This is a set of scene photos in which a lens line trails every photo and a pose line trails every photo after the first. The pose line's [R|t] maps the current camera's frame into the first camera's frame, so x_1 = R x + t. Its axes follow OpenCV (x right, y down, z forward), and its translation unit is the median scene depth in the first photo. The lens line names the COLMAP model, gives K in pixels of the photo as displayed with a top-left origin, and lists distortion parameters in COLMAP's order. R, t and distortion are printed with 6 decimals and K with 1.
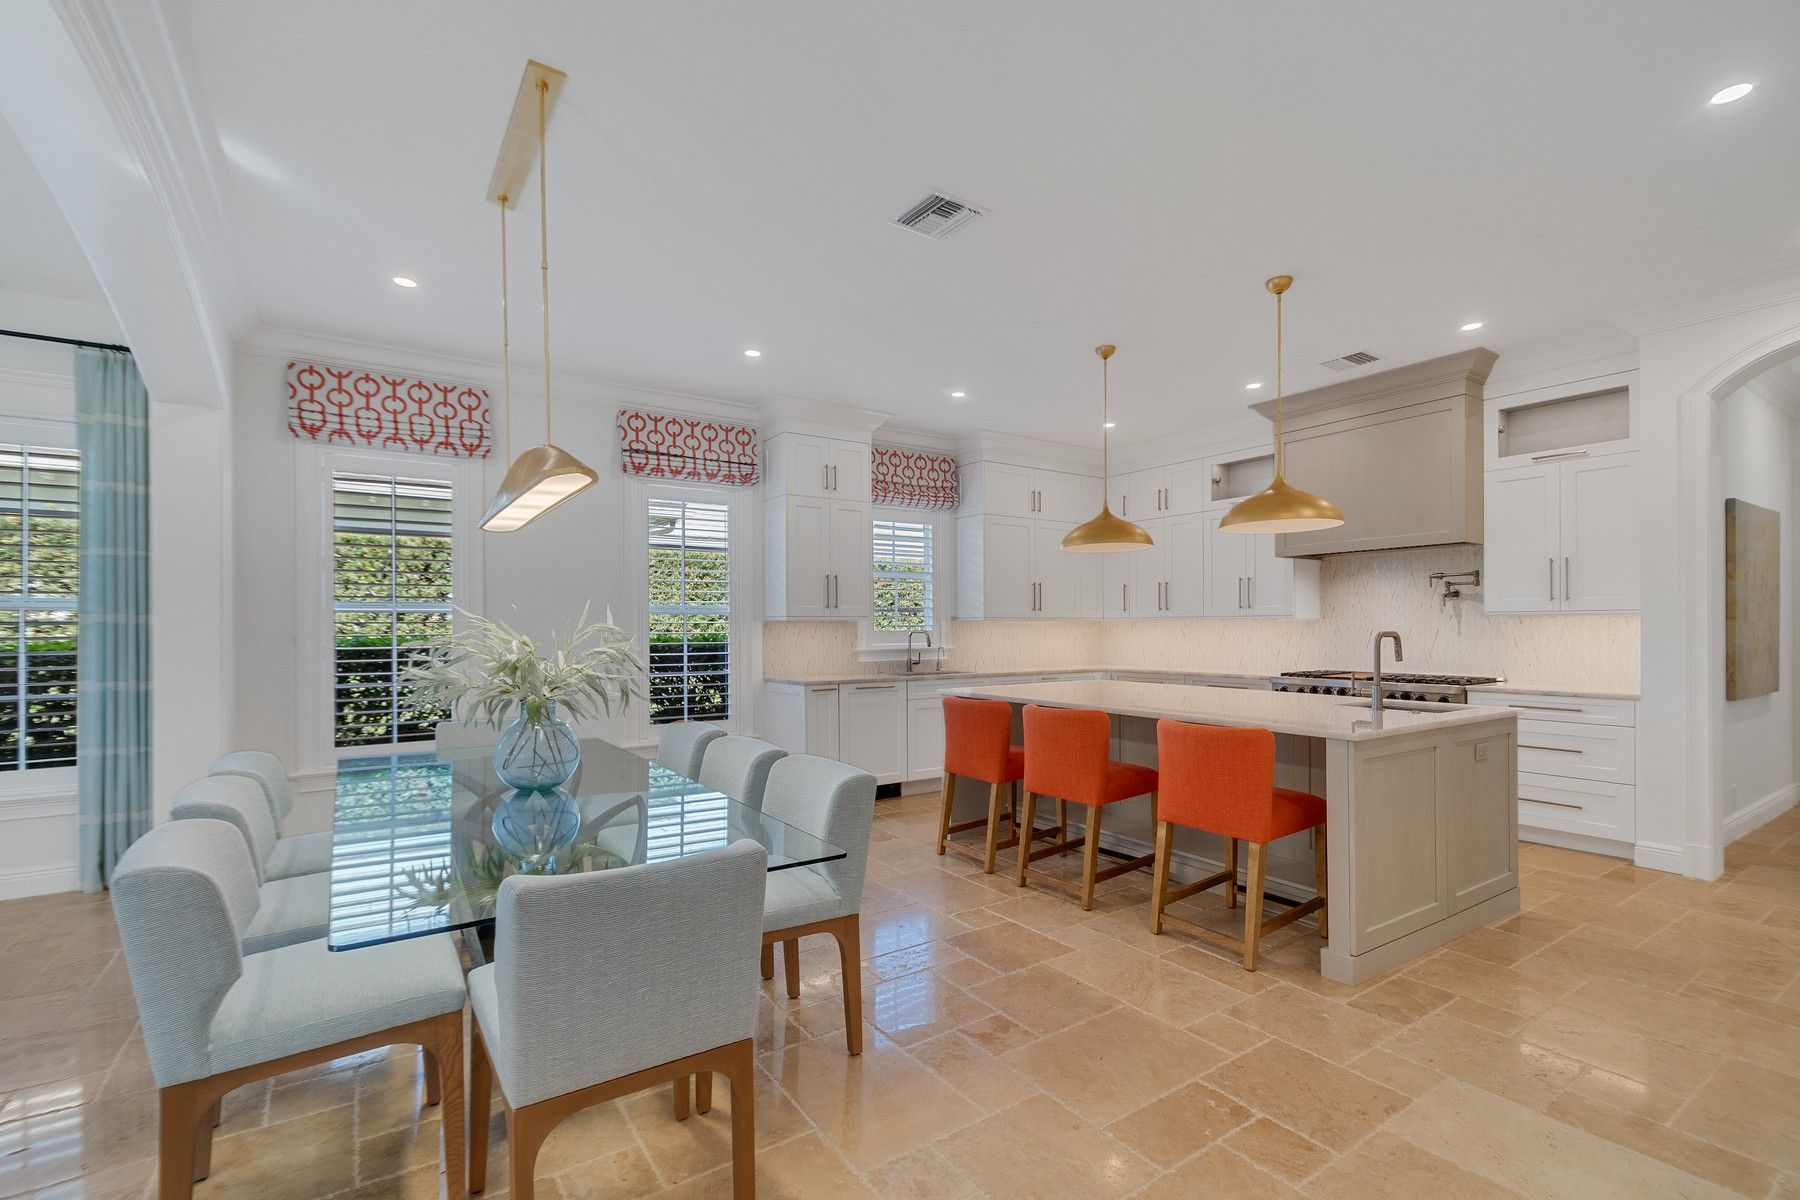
lens RADIAL K [[768.5, 0, 854.9], [0, 768.5, 627.3], [0, 0, 1]] dist [0.007594, -0.000037]
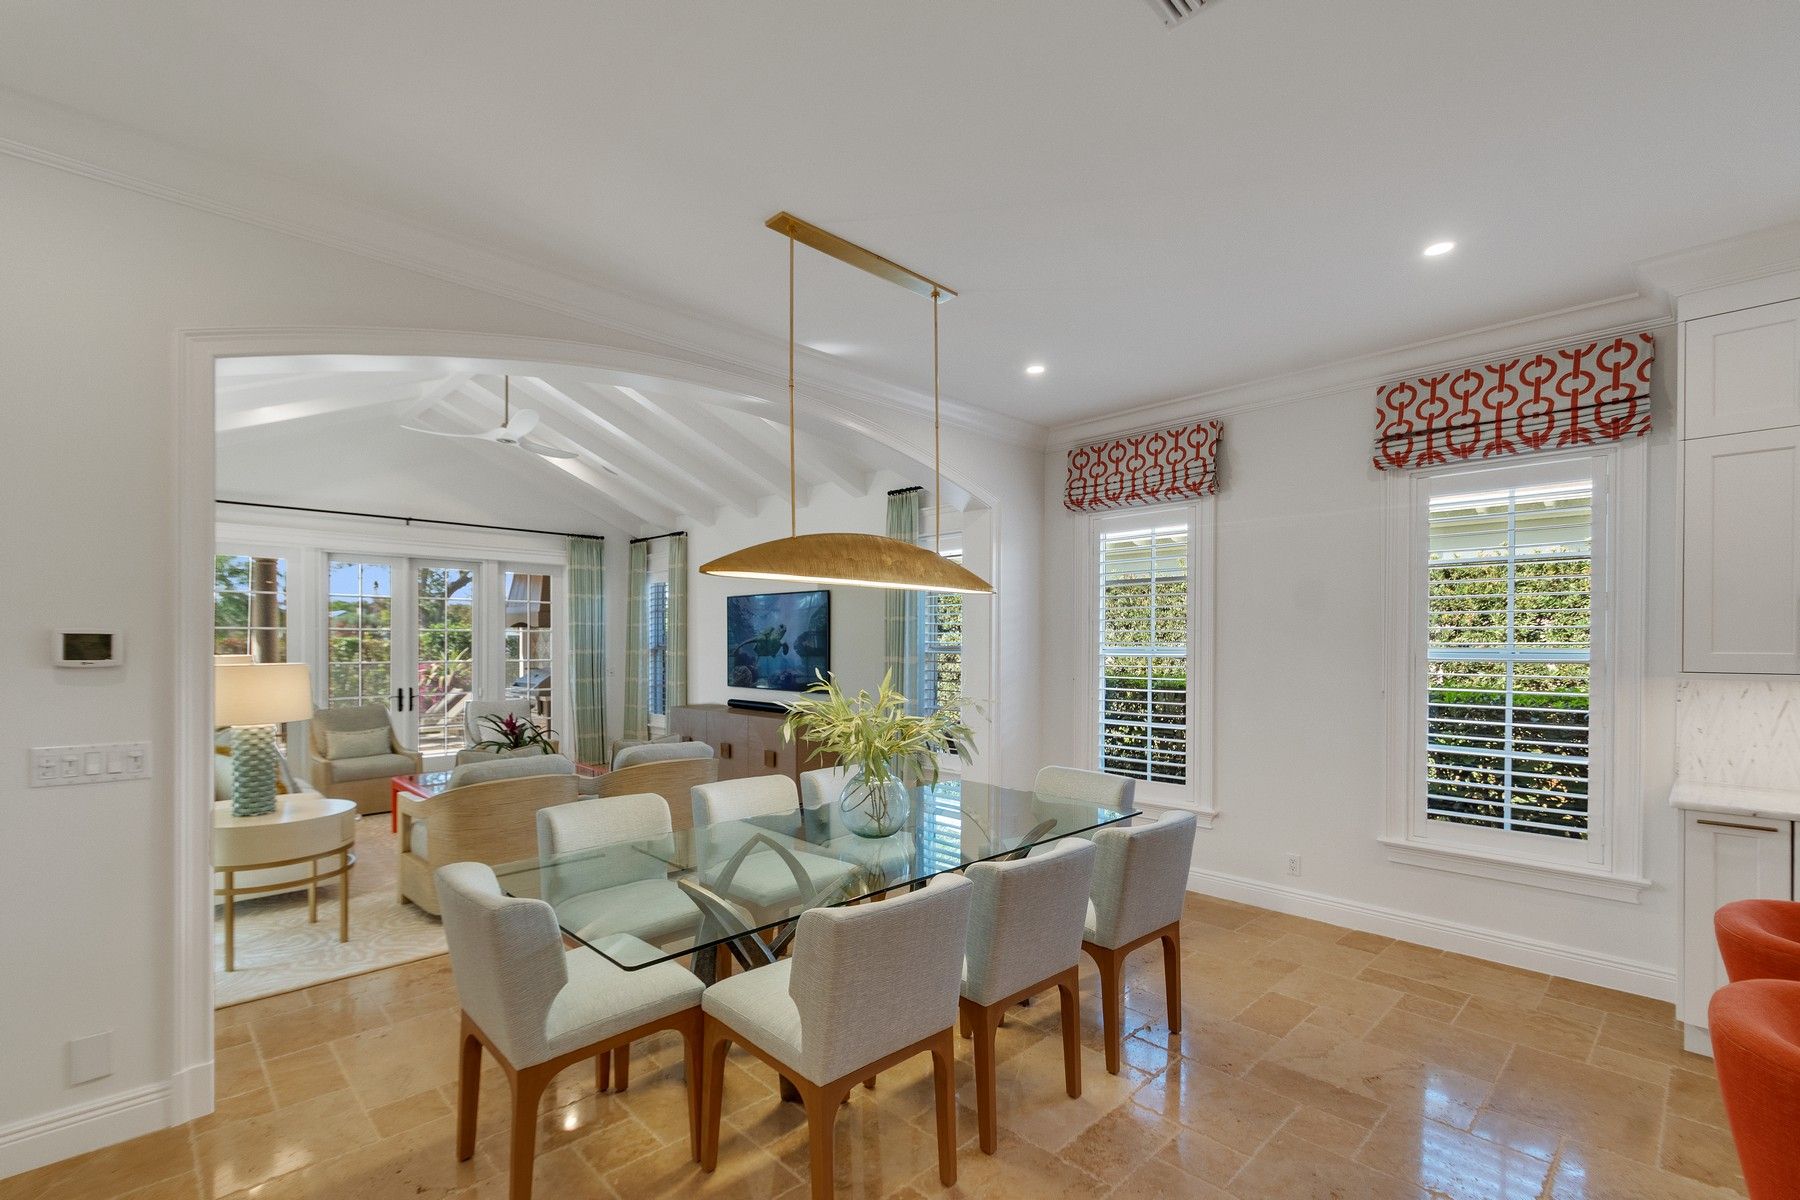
lens RADIAL K [[803.2, 0, 881.3], [0, 803.2, 646.0], [0, 0, 1]] dist [0.009015, -0.004976]
pose [[0.193917, 0.006318, -0.980998, 0.359232], [-0.005643, 0.999970, 0.005325, -0.032964], [0.981002, 0.004503, 0.193947, 0.368260]]
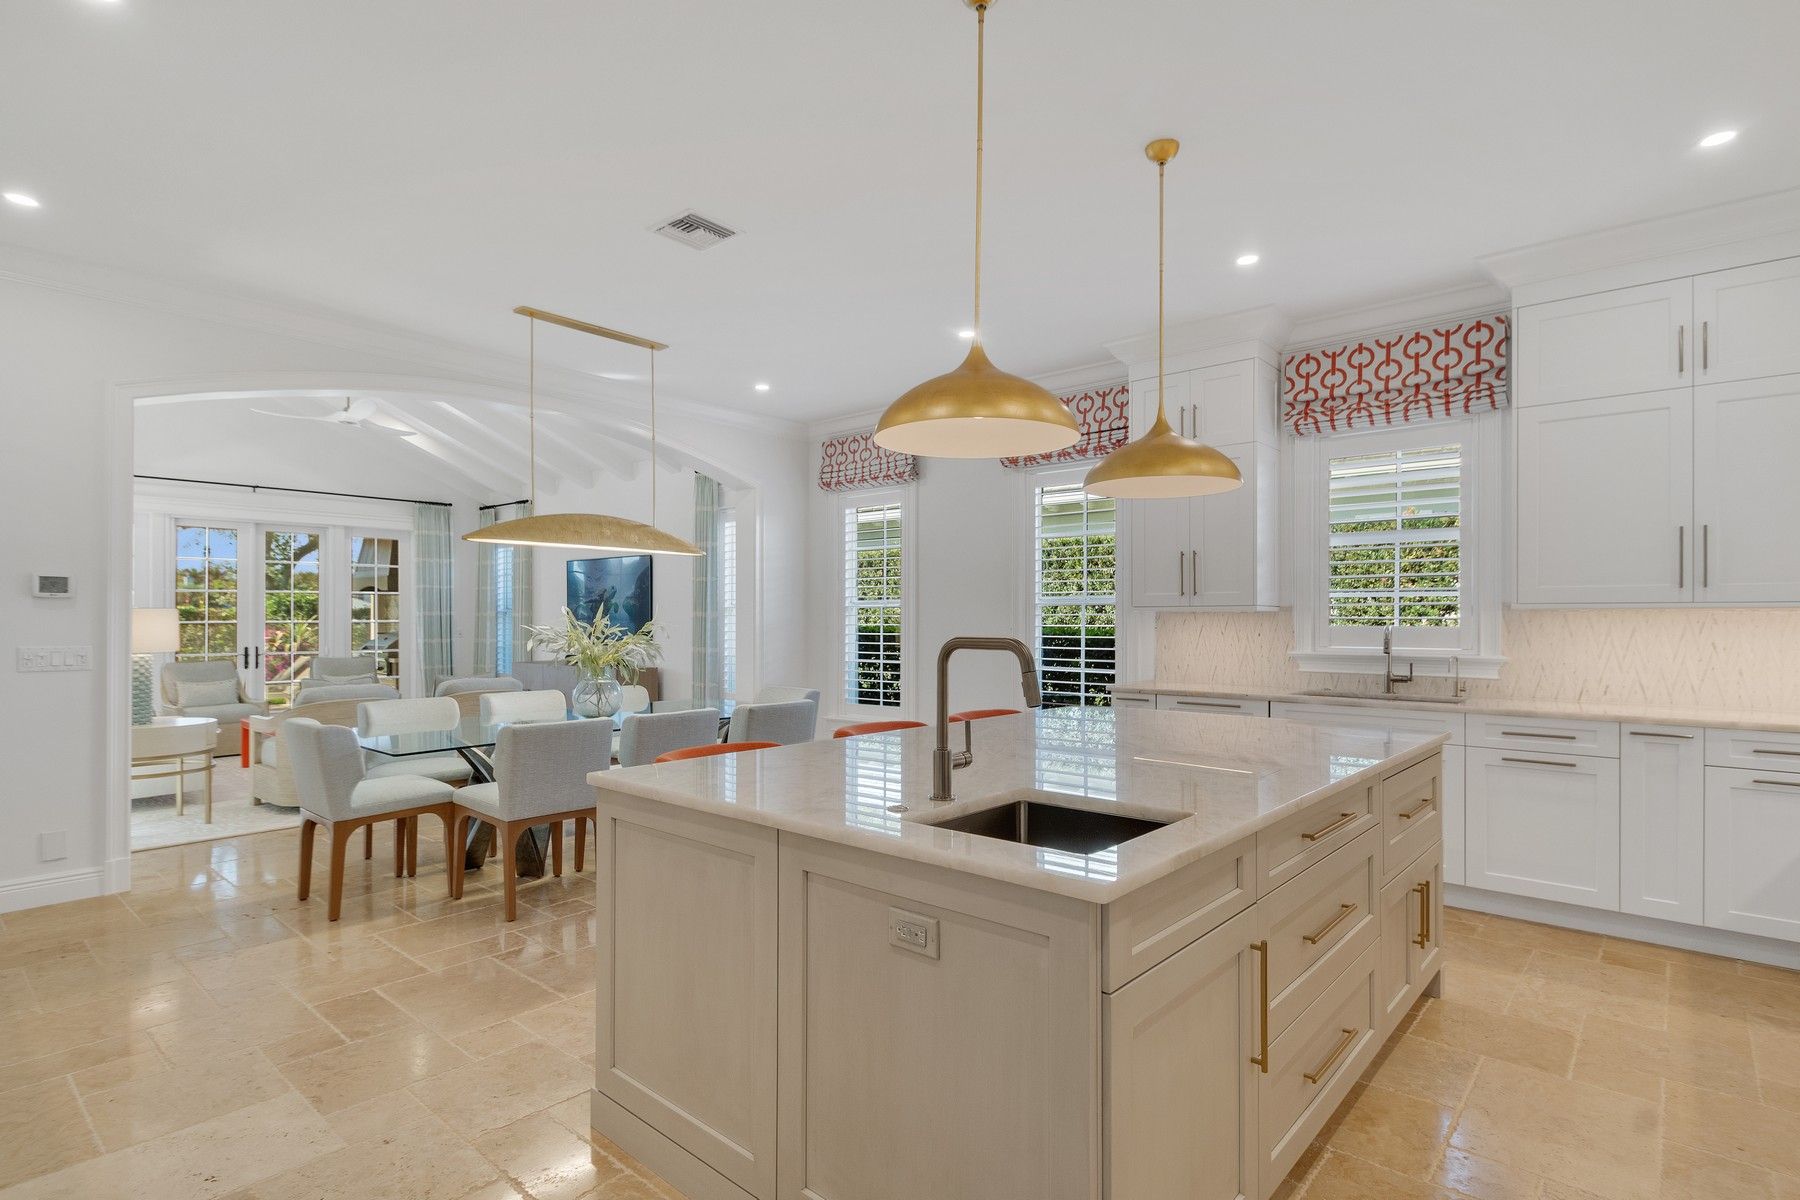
lens RADIAL K [[906.8, 0, 897.2], [0, 906.8, 615.1], [0, 0, 1]] dist [0.000189, -0.001301]
pose [[0.283293, -0.001287, -0.959032, 0.794306], [-0.002968, 0.999993, -0.002219, -0.002420], [0.959029, 0.003475, 0.283288, 0.504742]]
